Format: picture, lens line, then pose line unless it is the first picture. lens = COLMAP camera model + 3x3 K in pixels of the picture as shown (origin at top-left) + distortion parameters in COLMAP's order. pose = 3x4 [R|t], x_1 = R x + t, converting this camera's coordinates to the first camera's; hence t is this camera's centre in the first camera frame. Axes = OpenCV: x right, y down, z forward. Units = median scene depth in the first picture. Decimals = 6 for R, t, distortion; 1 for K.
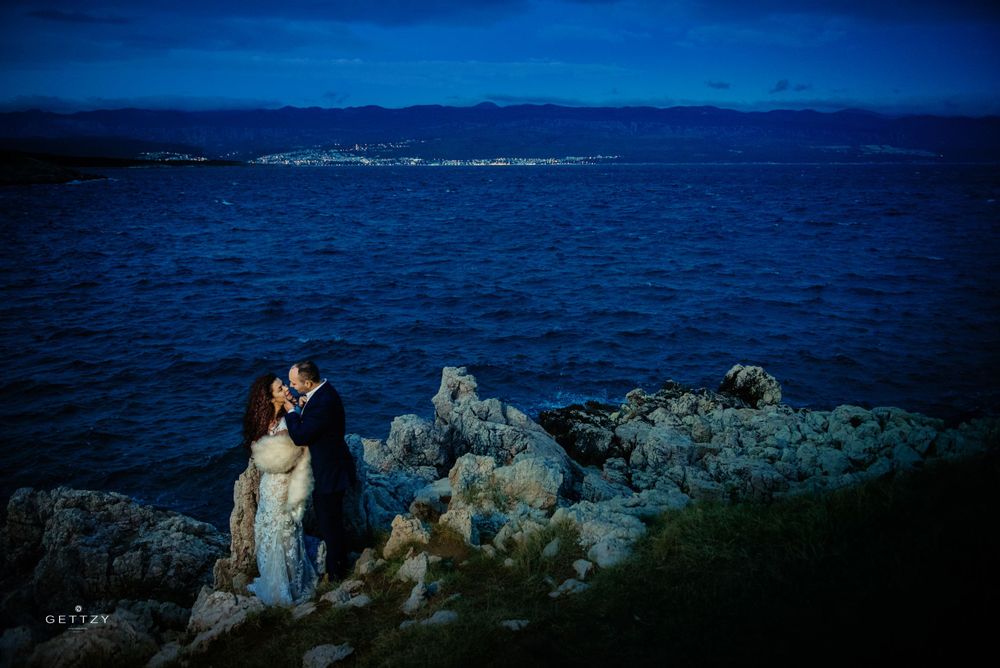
lens RADIAL K [[836.0, 0, 504.8], [0, 836.0, 334.6], [0, 0, 1]] dist [-0.015117, -0.007523]
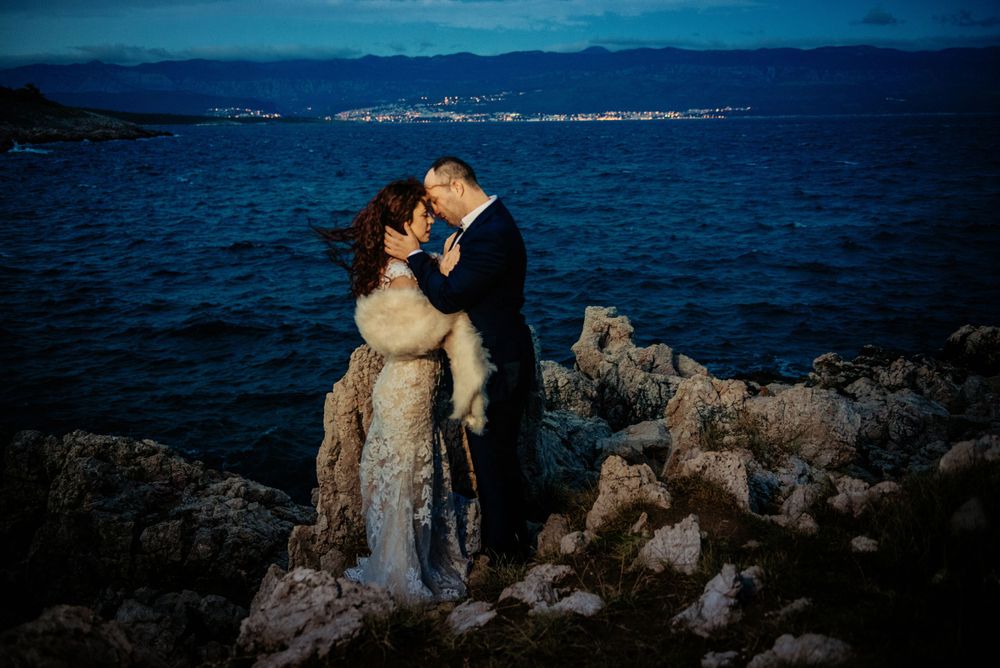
lens RADIAL K [[957.0, 0, 498.2], [0, 957.0, 334.2], [0, 0, 1]] dist [0.021618, 0.000000]
pose [[0.992952, 0.017862, -0.117167, -0.085434], [-0.015679, 0.999686, 0.019526, 0.081135], [0.117479, -0.017551, 0.992920, 0.235744]]
